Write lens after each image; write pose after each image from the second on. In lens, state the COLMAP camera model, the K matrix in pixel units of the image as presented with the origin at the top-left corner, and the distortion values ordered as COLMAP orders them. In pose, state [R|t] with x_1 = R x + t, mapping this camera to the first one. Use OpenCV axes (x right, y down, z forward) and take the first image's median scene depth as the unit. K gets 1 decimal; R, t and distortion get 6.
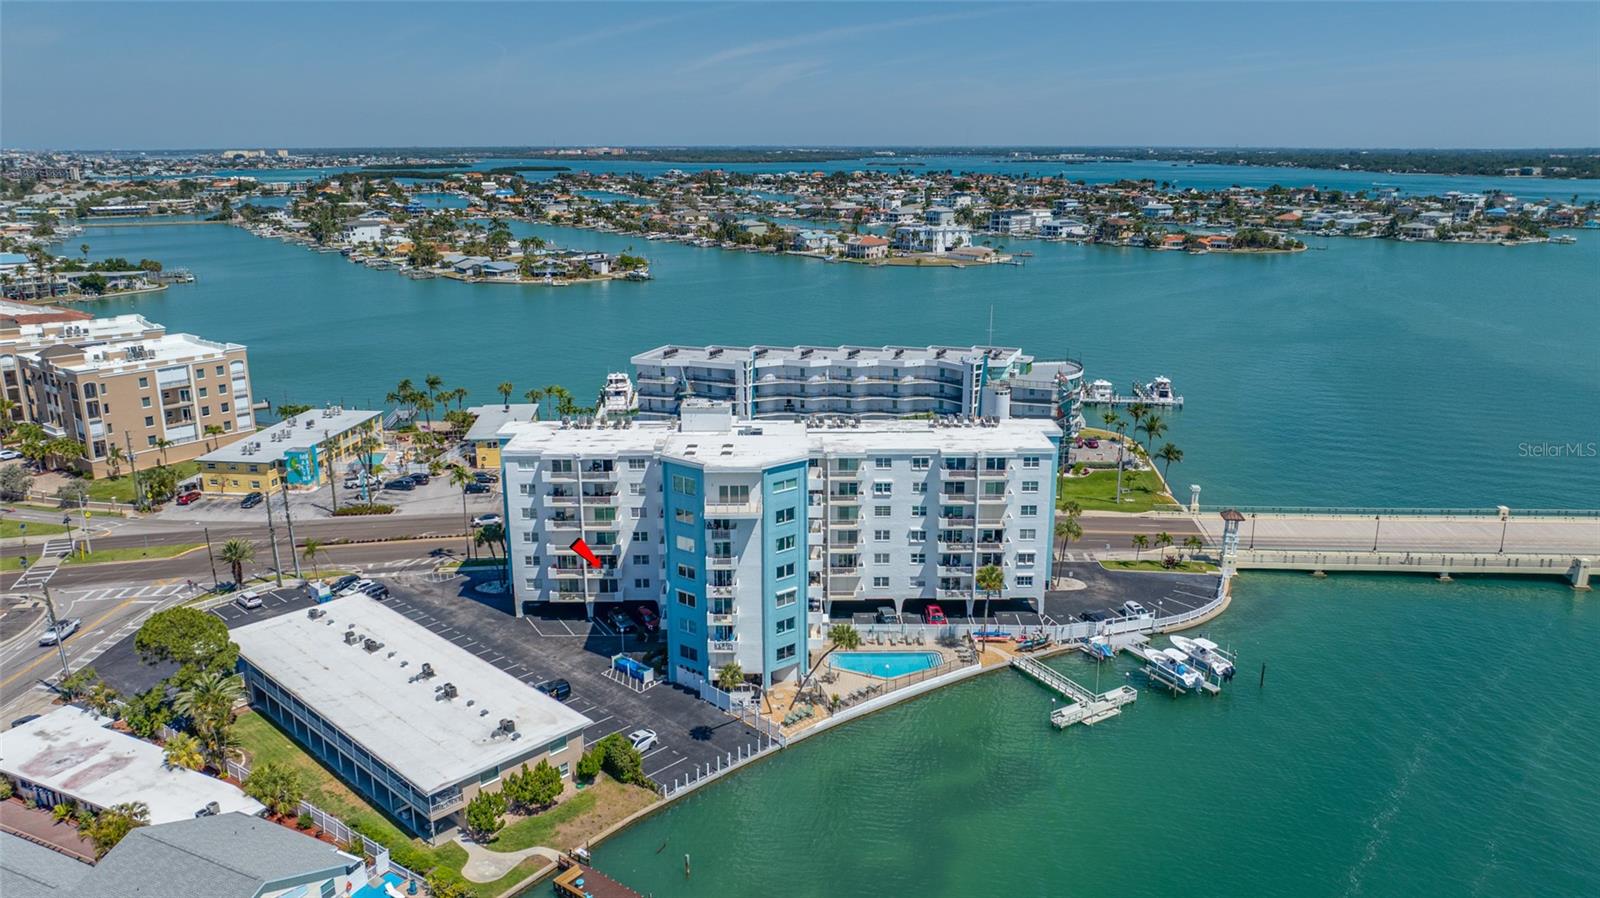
lens RADIAL K [[1132.1, 0, 809.1], [0, 1132.1, 433.4], [0, 0, 1]] dist [-0.020348, 0.001803]
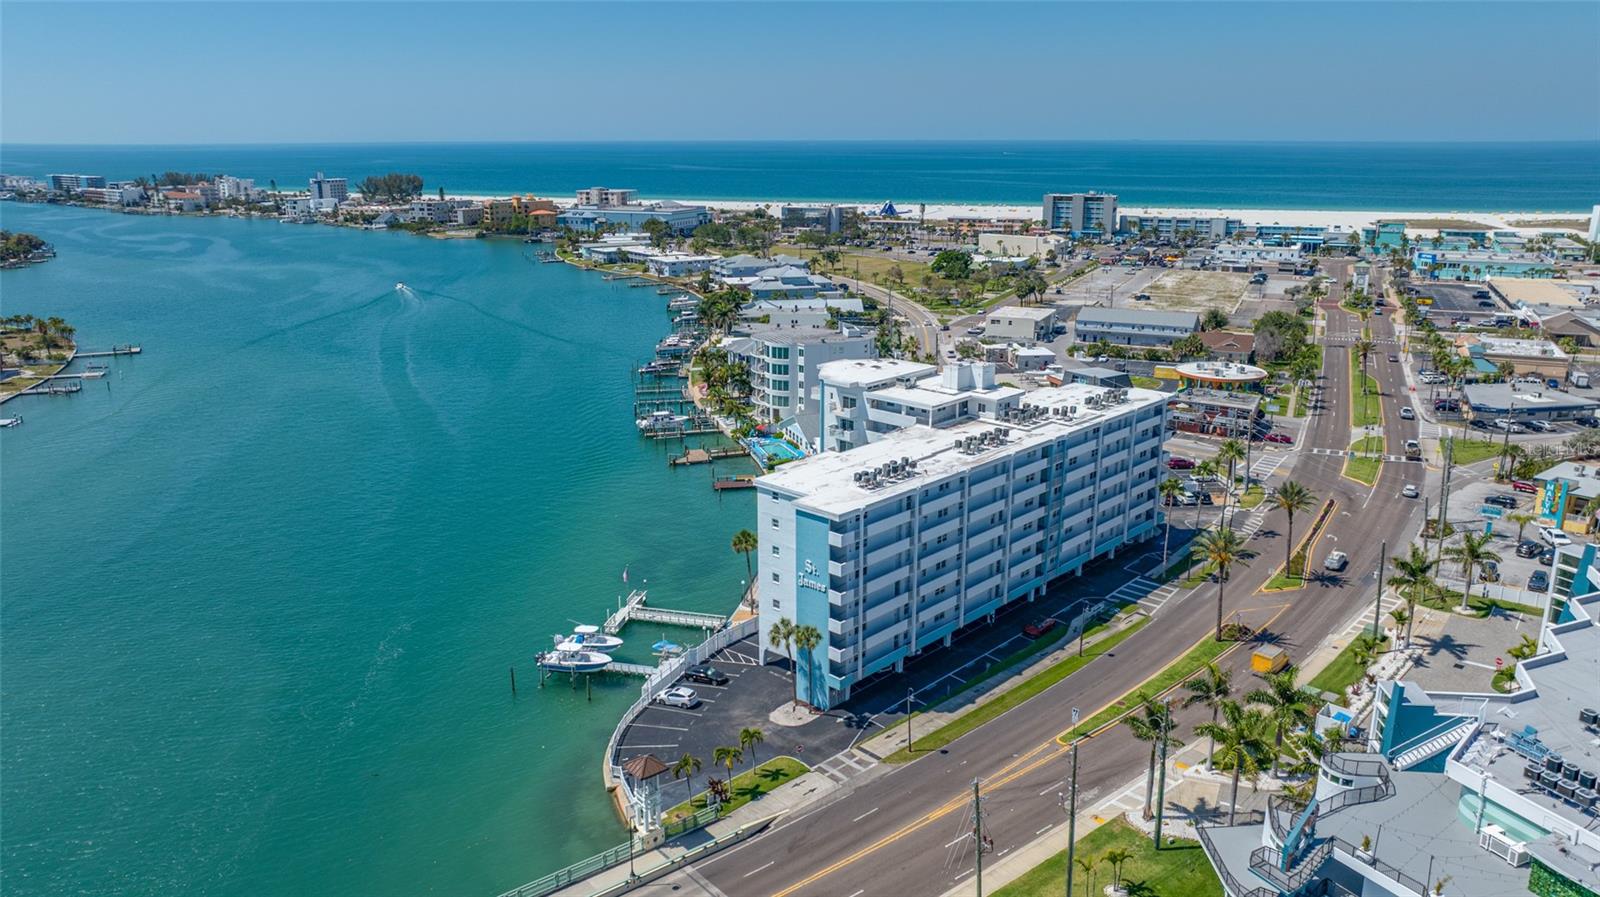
lens RADIAL K [[1144.5, 0, 806.7], [0, 1144.5, 440.1], [0, 0, 1]] dist [-0.019812, 0.006650]
pose [[-0.695952, 0.185399, -0.693742, 0.528877], [-0.176777, 0.892130, 0.415757, -0.258985], [0.695989, 0.411984, -0.588106, 1.018217]]
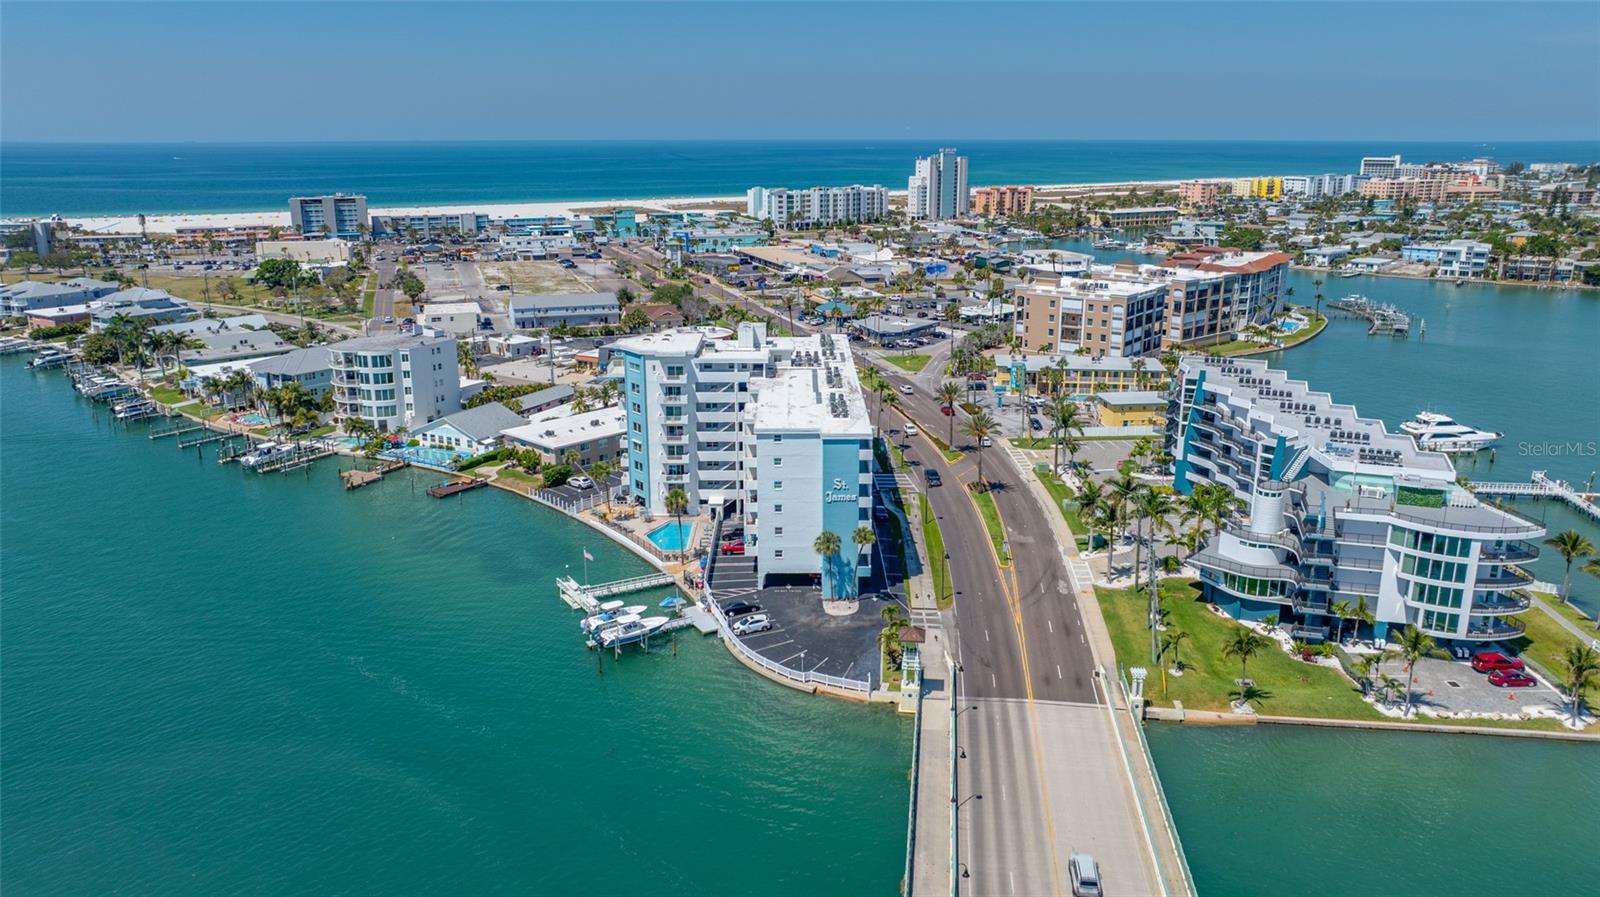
lens RADIAL K [[1144.5, 0, 806.7], [0, 1144.5, 440.1], [0, 0, 1]] dist [-0.019812, 0.006650]
pose [[-0.007916, 0.257333, -0.966290, 0.810011], [-0.246976, 0.935881, 0.251257, -0.165447], [0.968989, 0.240639, 0.056146, 0.654080]]
